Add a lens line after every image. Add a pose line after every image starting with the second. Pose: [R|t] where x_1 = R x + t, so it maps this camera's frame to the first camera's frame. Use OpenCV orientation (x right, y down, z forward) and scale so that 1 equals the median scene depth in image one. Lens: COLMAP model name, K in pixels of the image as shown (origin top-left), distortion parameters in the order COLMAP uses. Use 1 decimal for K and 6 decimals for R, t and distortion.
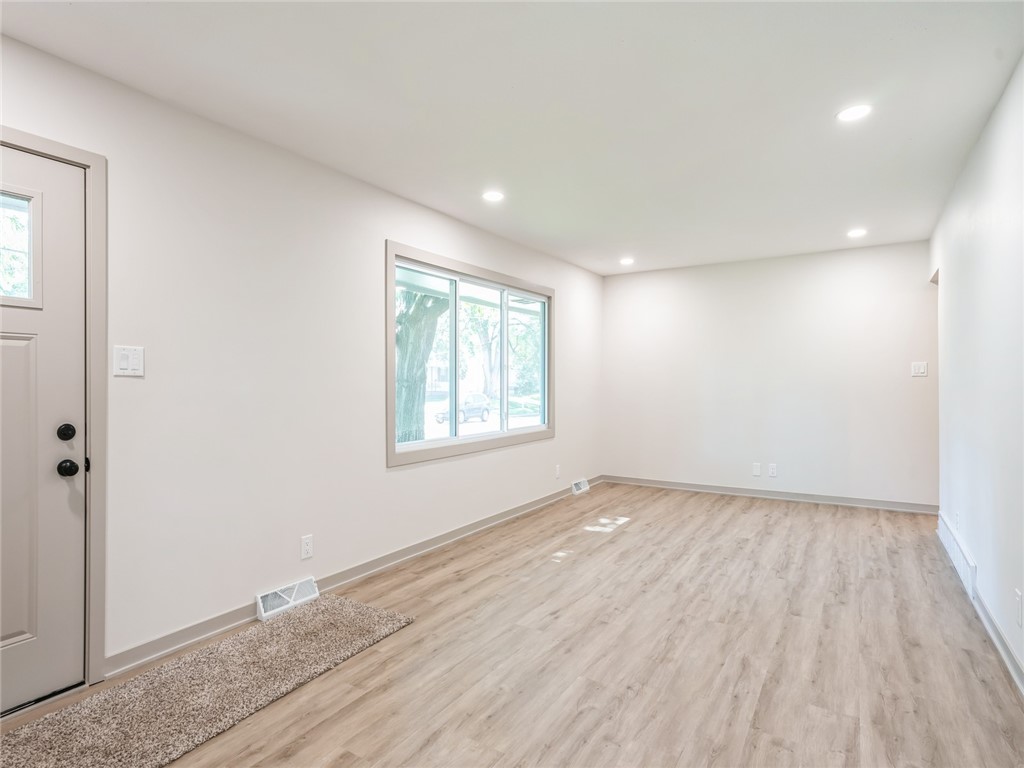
lens RADIAL K [[552.8, 0, 513.8], [0, 552.8, 391.5], [0, 0, 1]] dist [-0.034295, 0.029693]
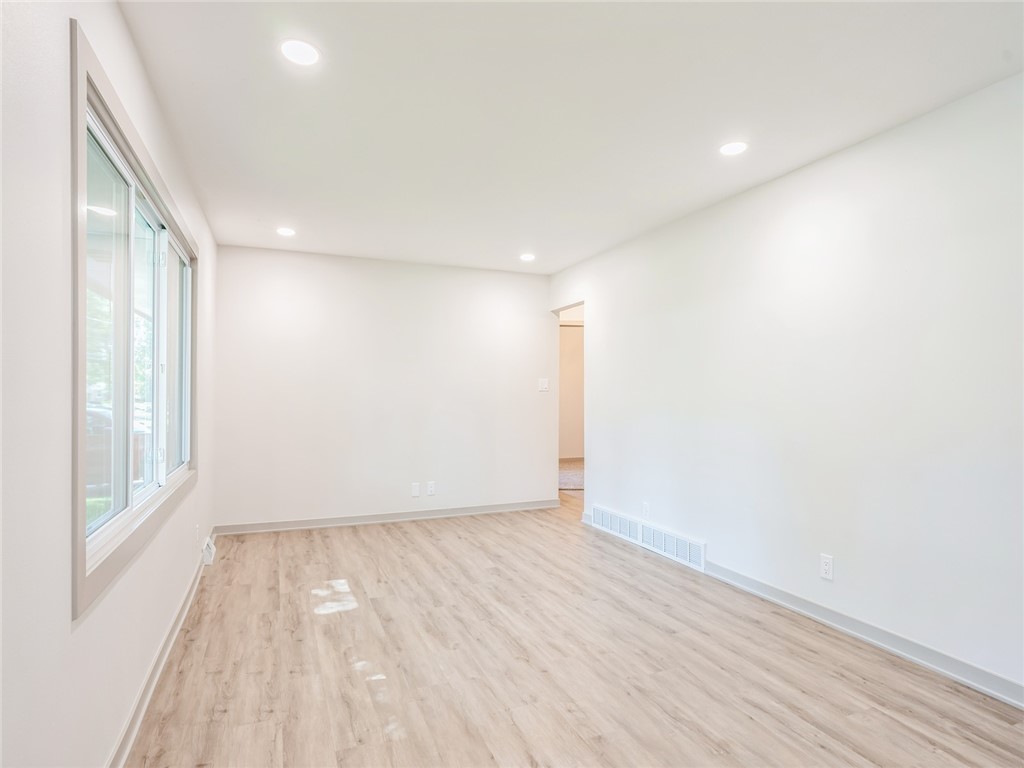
lens RADIAL K [[552.8, 0, 513.8], [0, 552.8, 391.5], [0, 0, 1]] dist [-0.034295, 0.029693]
pose [[0.567168, 0.008703, 0.823556, -0.410369], [0.009687, 0.999805, -0.017237, -0.012276], [-0.823545, 0.017754, 0.566973, 0.581236]]
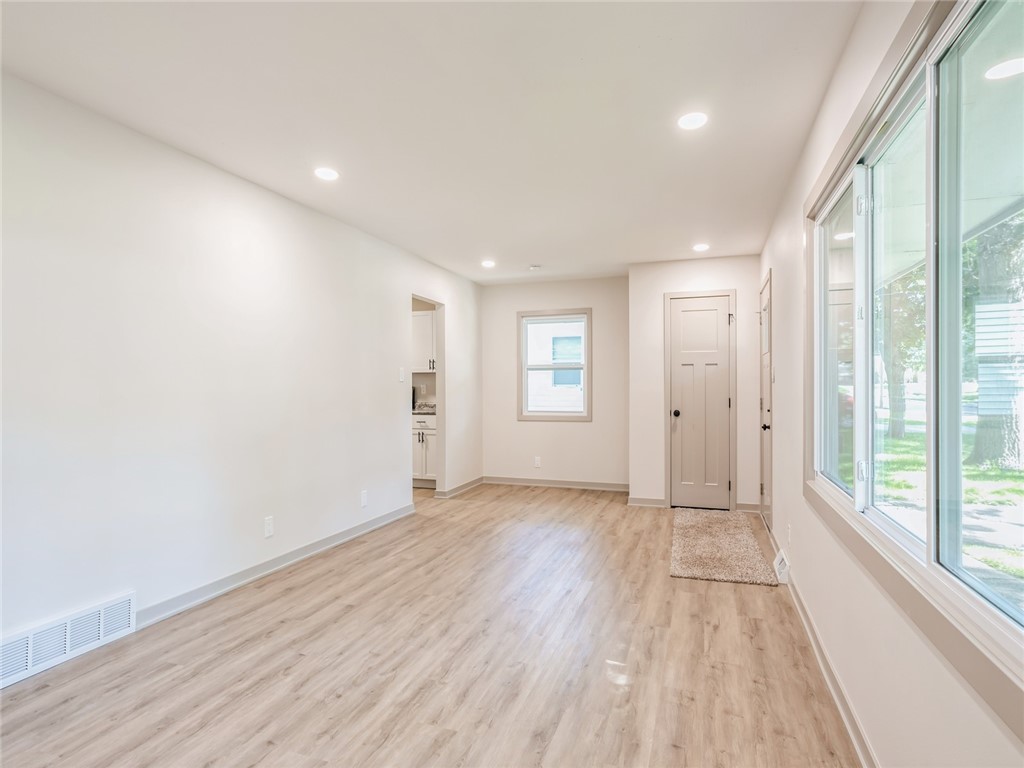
lens RADIAL K [[552.8, 0, 513.8], [0, 552.8, 391.5], [0, 0, 1]] dist [-0.034295, 0.029693]
pose [[-0.975630, 0.006689, -0.219318, 0.380480], [0.000164, 0.999557, 0.029759, -0.037484], [0.219420, 0.028998, -0.975199, 1.834914]]
